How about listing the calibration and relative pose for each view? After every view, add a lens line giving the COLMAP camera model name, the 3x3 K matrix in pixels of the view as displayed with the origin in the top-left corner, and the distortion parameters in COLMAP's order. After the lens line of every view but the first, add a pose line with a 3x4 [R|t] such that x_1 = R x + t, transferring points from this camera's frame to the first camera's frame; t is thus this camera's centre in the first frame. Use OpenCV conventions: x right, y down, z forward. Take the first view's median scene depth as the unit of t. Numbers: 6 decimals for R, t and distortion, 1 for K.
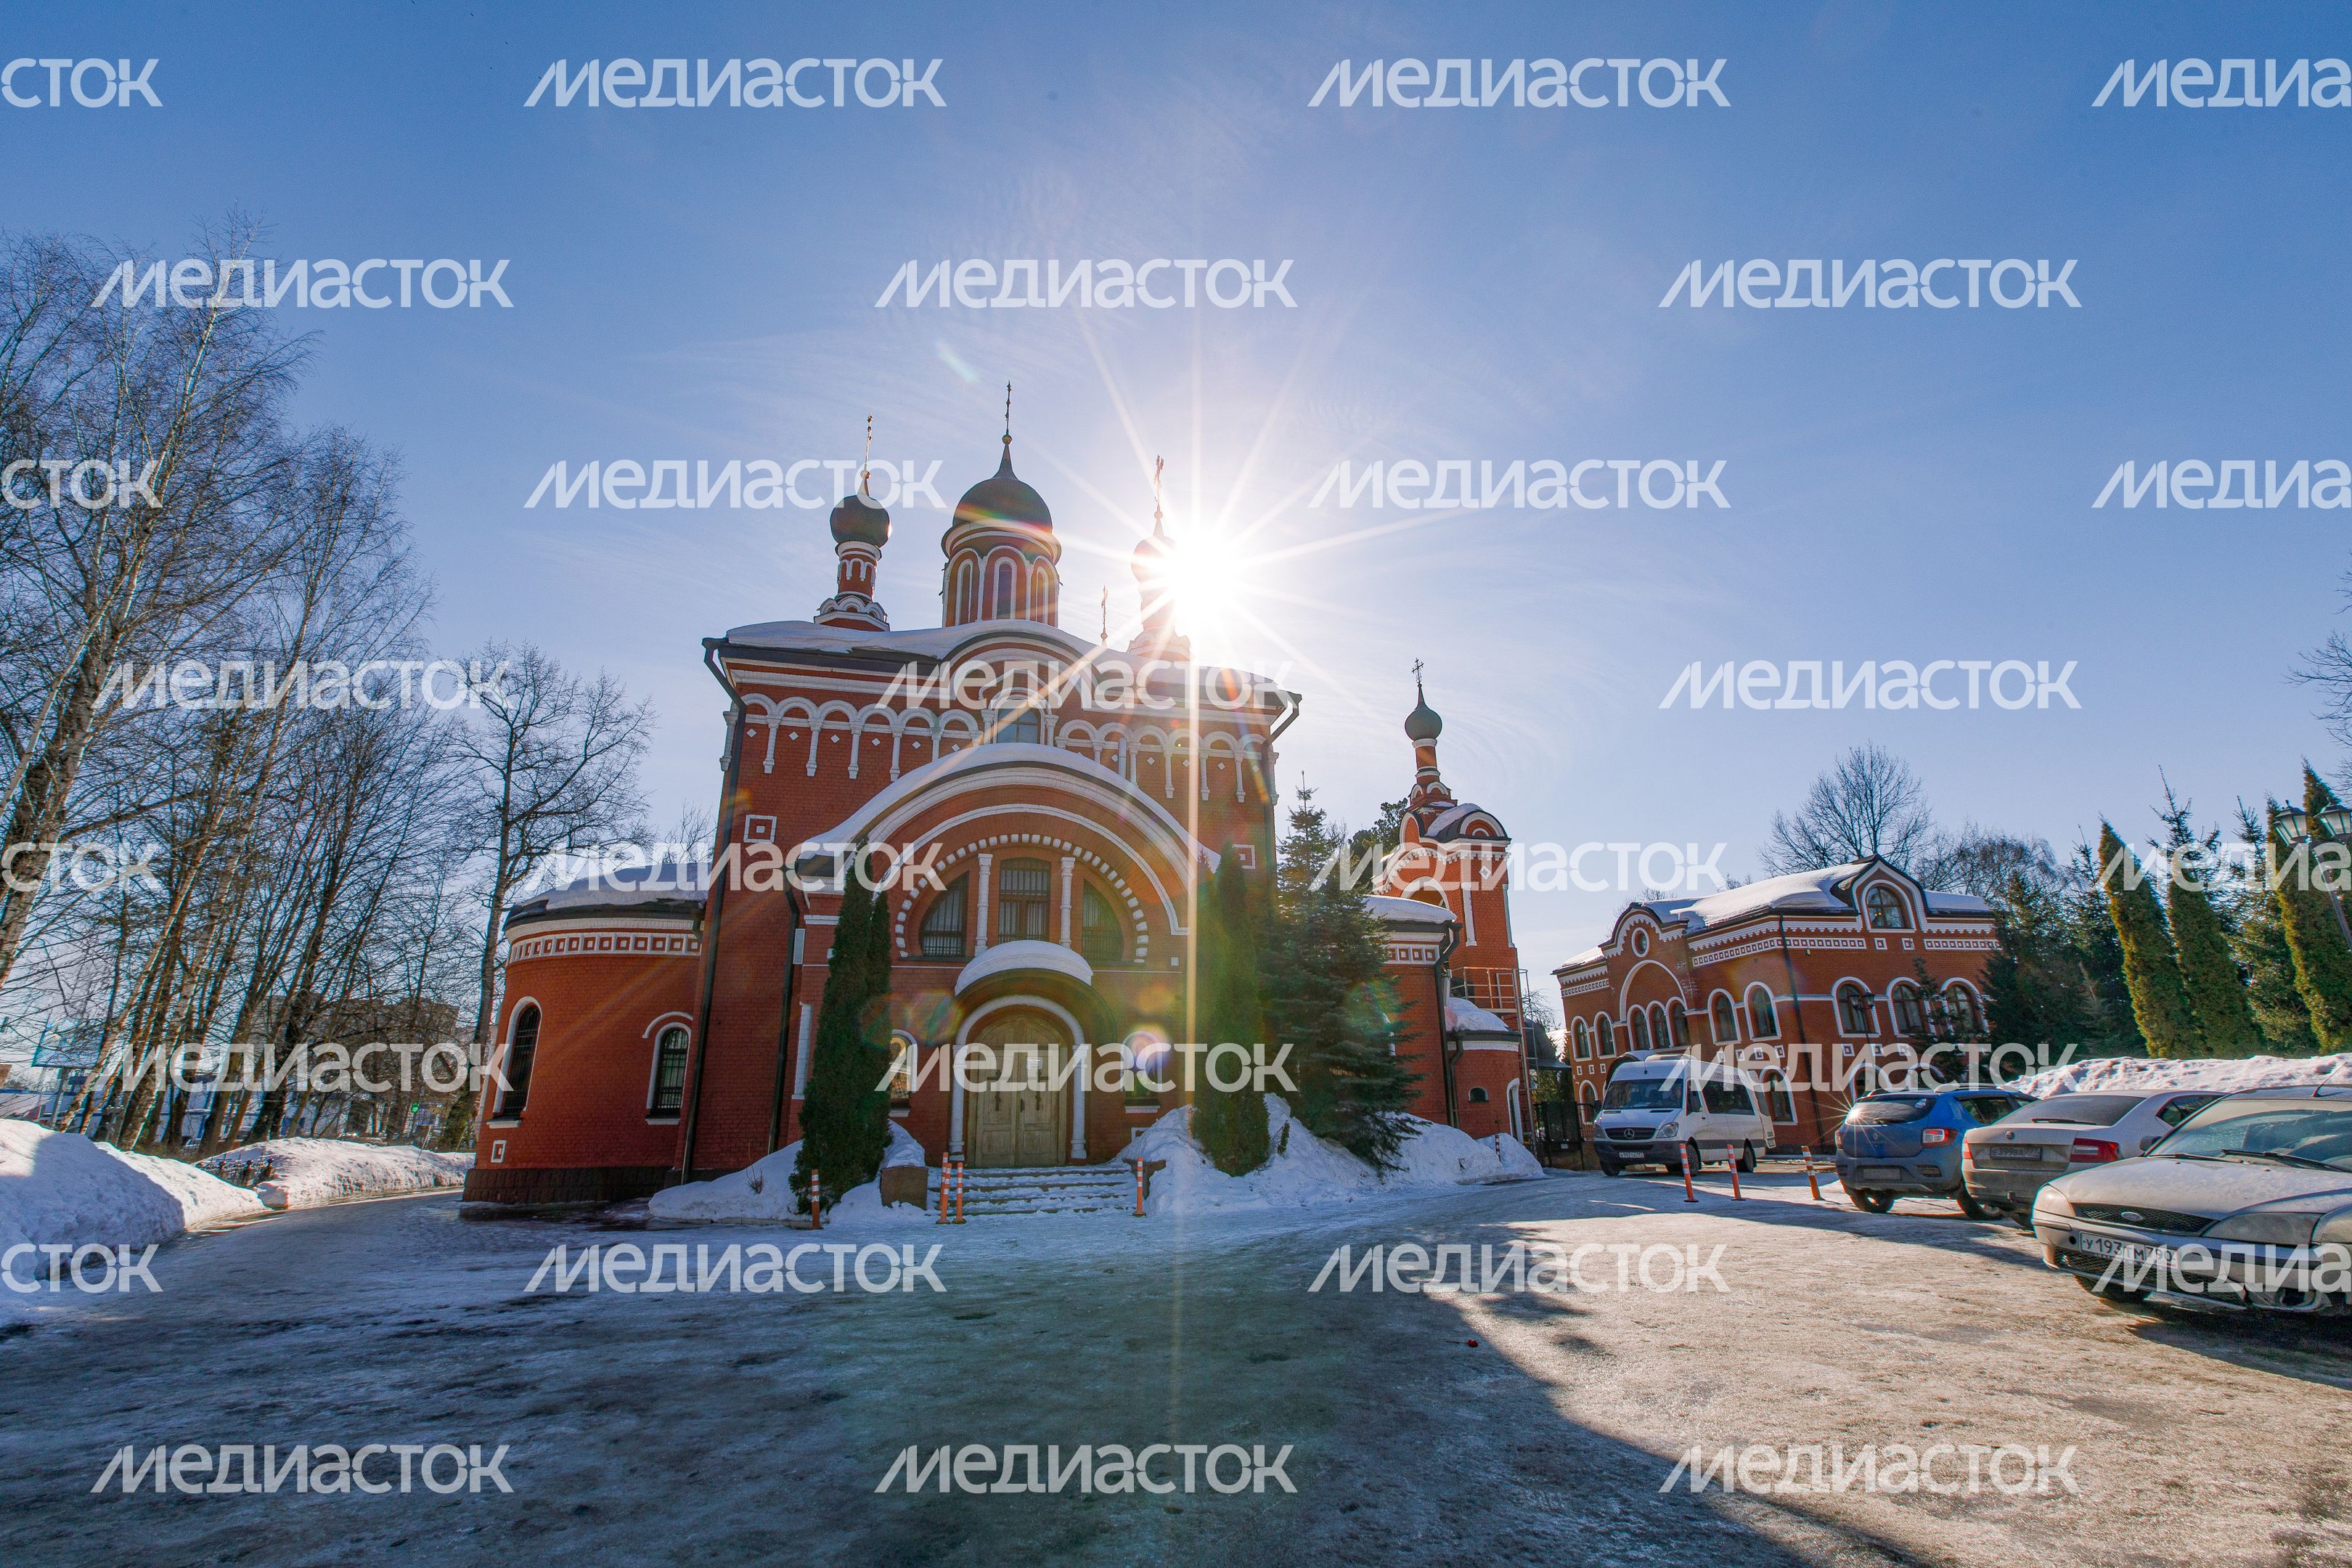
lens RADIAL K [[1080.6, 0, 1183.3], [0, 1080.6, 762.9], [0, 0, 1]] dist [0.002294, -0.001006]
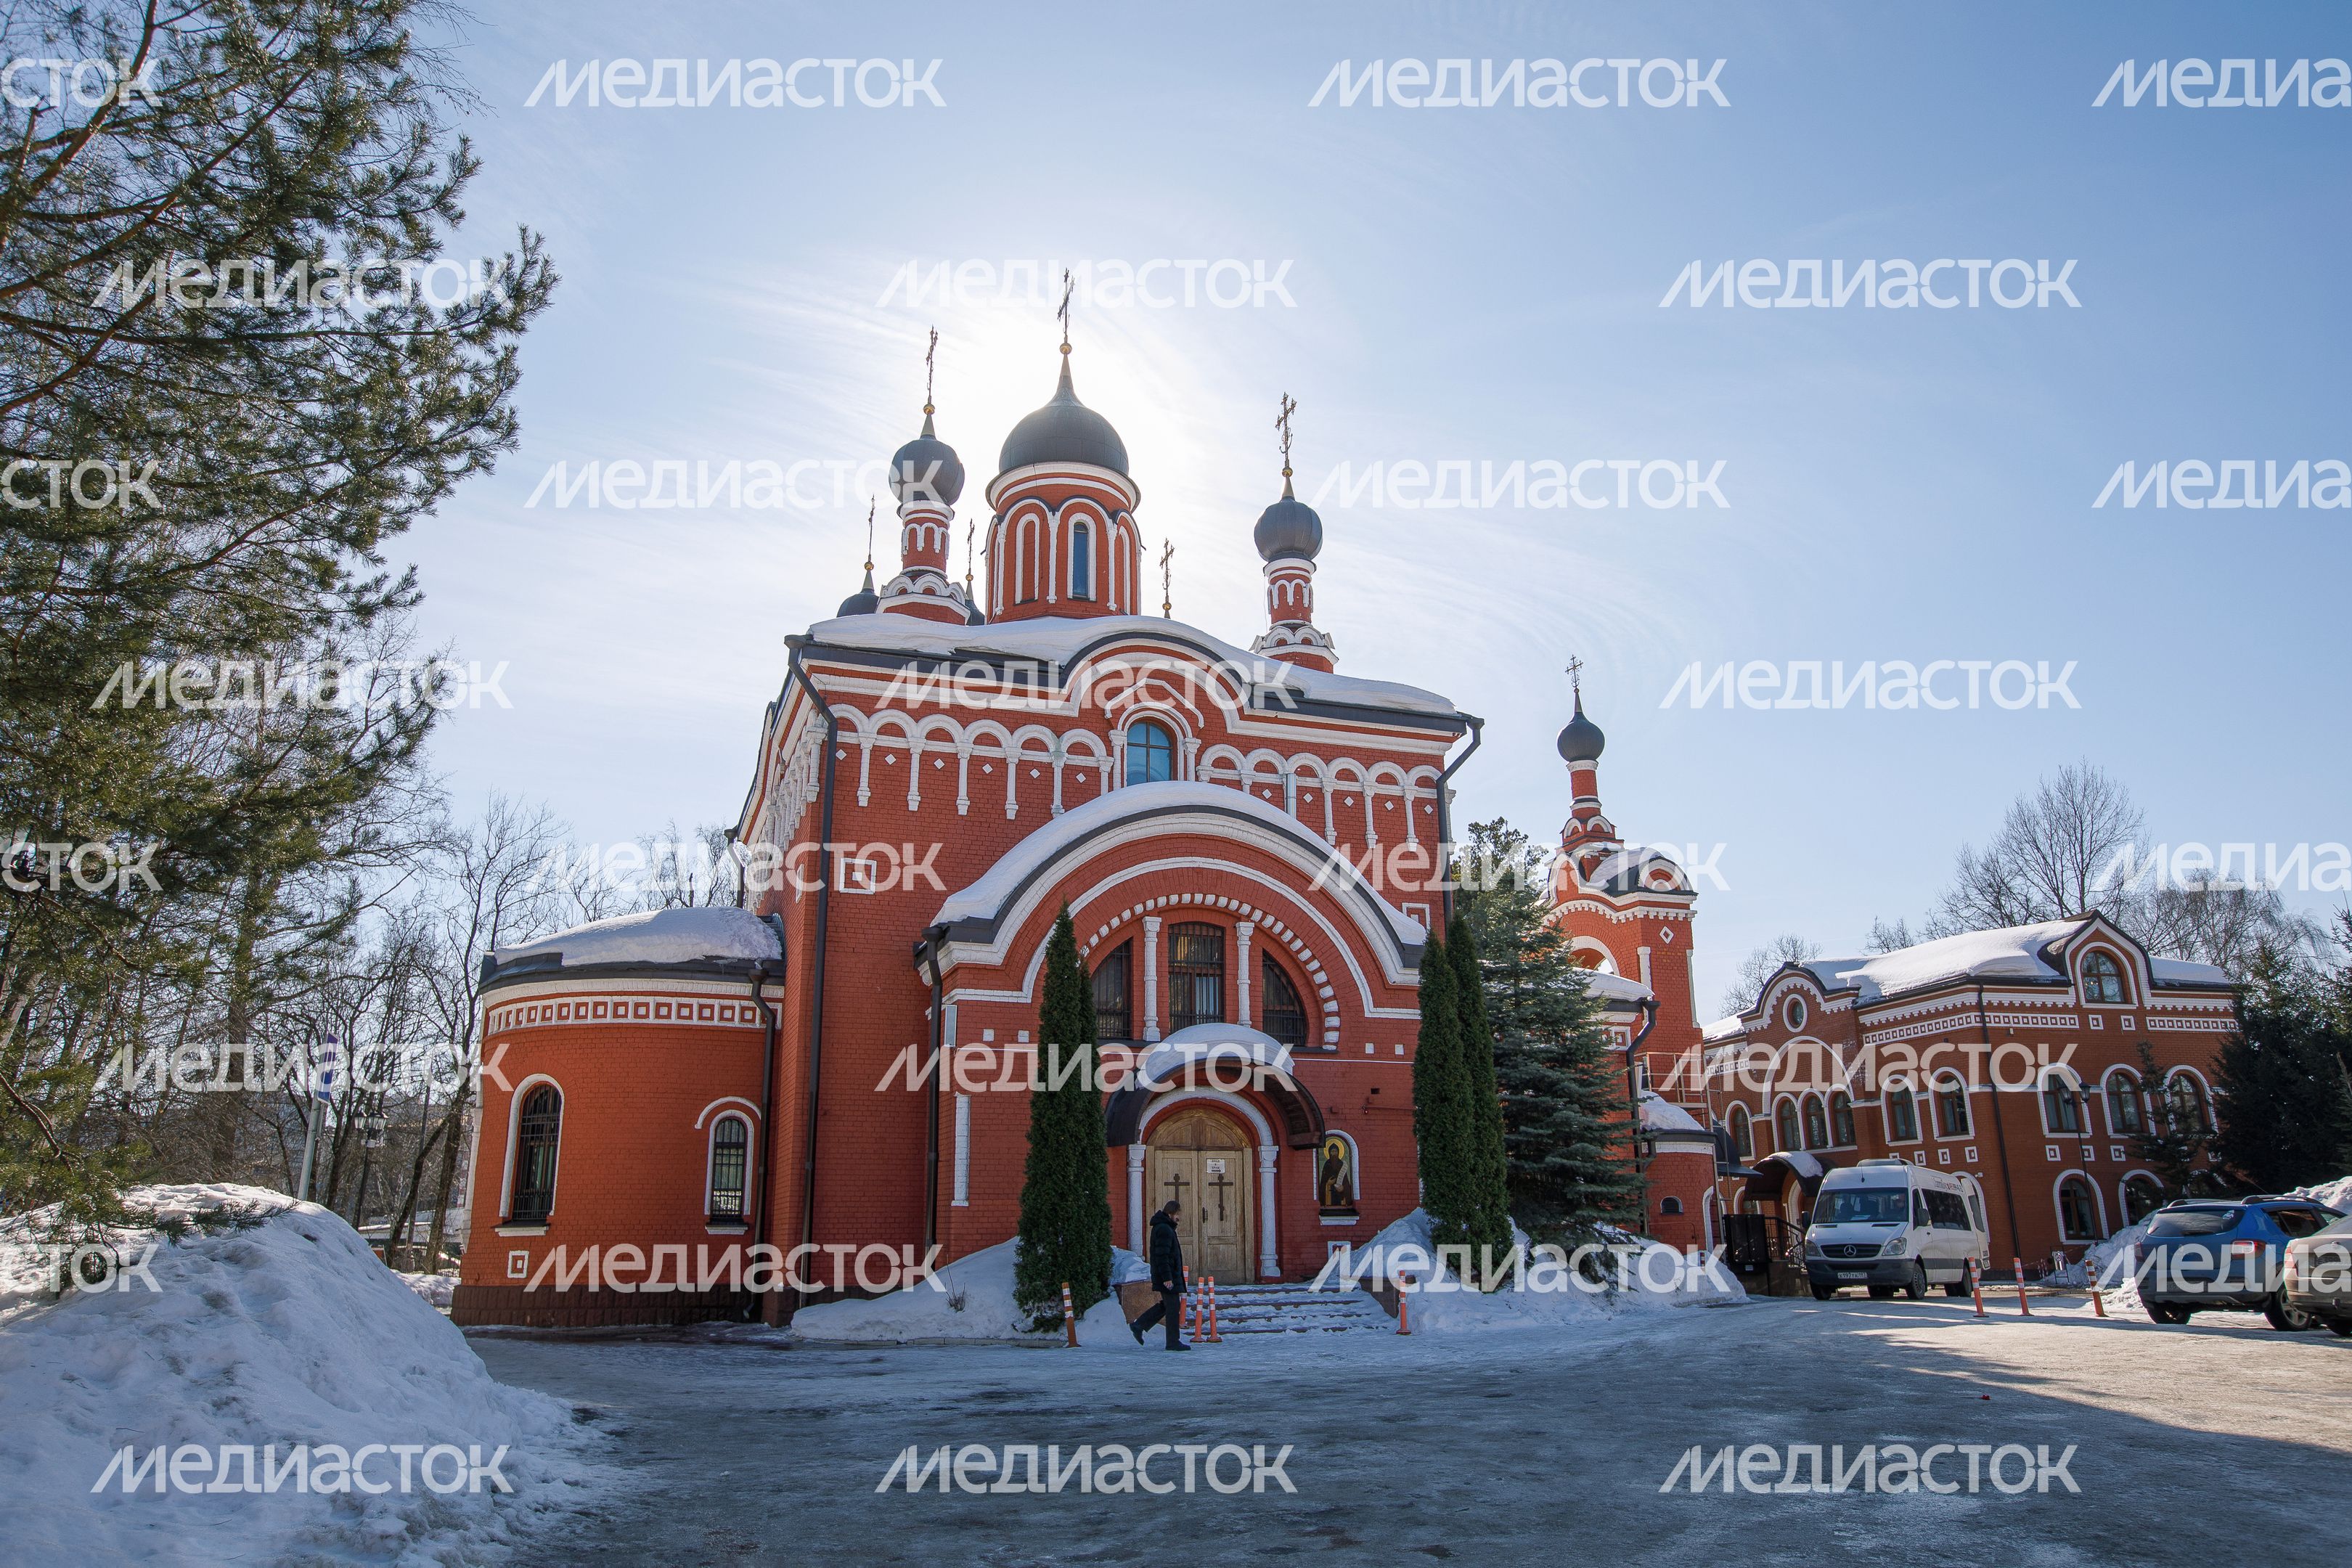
lens RADIAL K [[1616.5, 0, 1176.2], [0, 1616.5, 789.5], [0, 0, 1]] dist [-0.027641, 0.015790]
pose [[0.996092, 0.029382, 0.083290, -0.216668], [-0.033186, 0.998451, 0.044660, -0.055538], [-0.081849, -0.047250, 0.995524, -0.186892]]
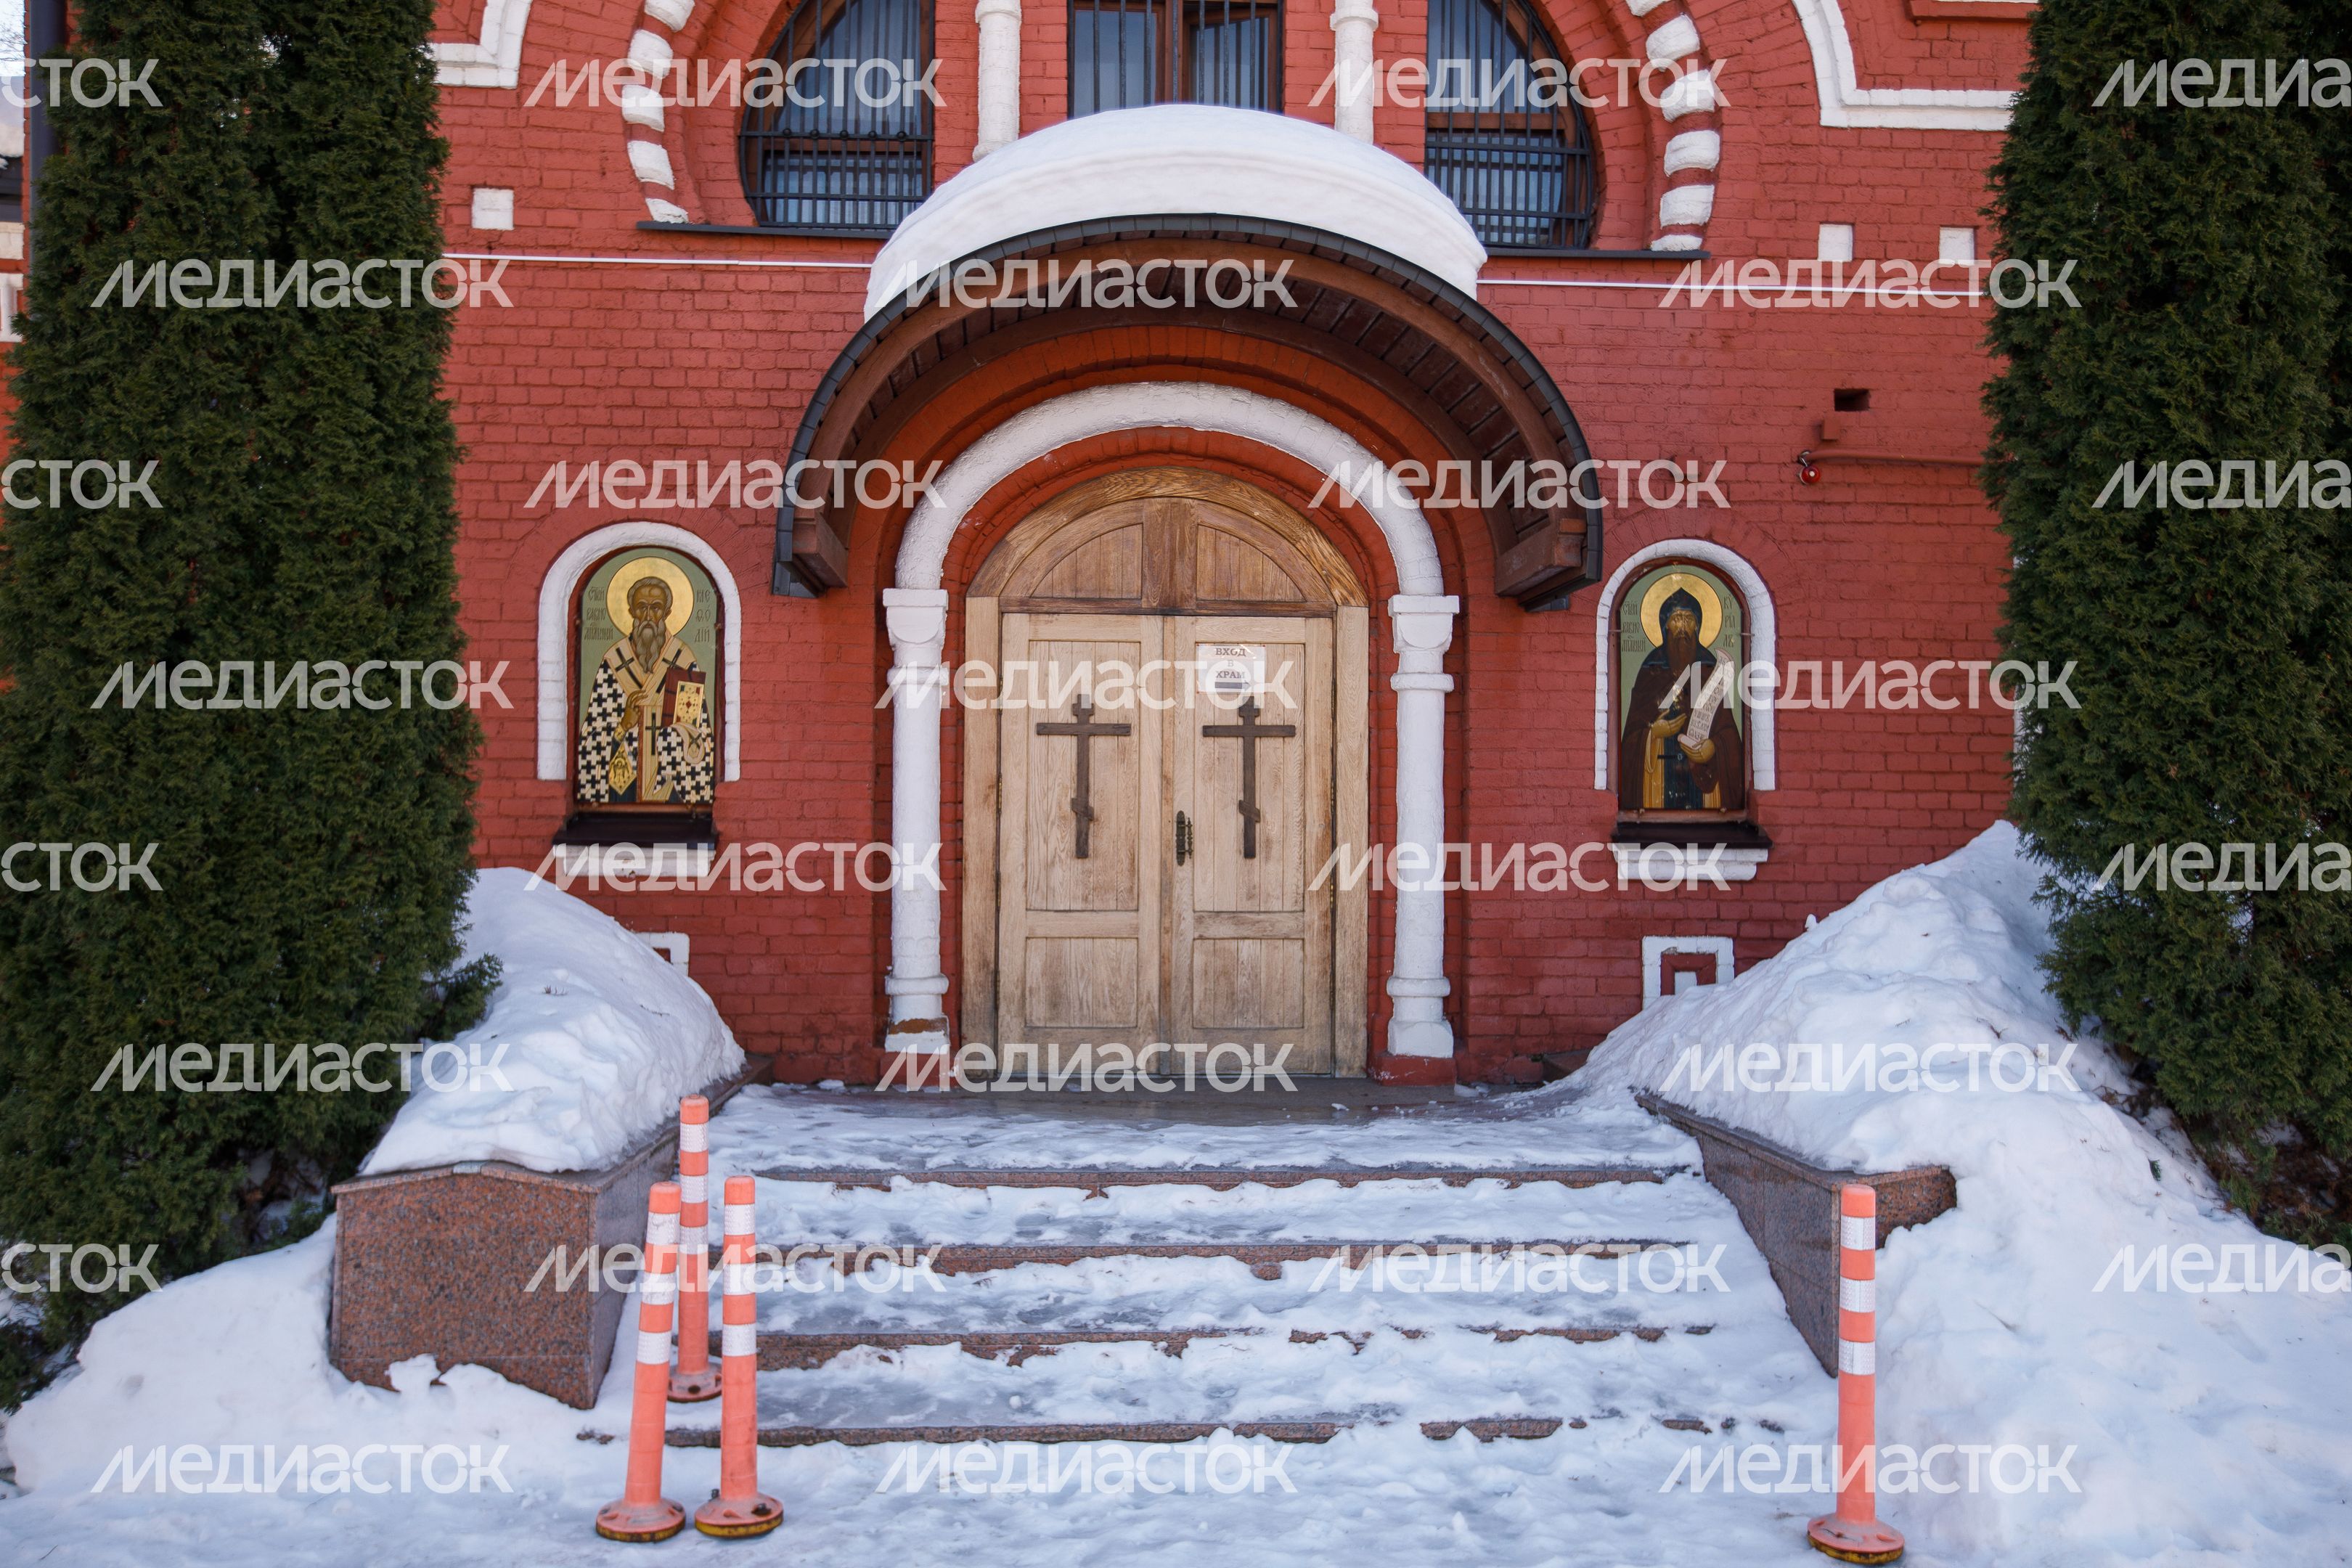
lens RADIAL K [[1881.4, 0, 1184.6], [0, 1881.4, 778.5], [0, 0, 1]] dist [-0.005842, 0.000875]
pose [[0.980601, 0.015760, -0.195380, -0.050734], [0.040407, 0.959101, 0.280166, 0.141320], [0.191805, -0.282626, 0.939858, 0.460944]]
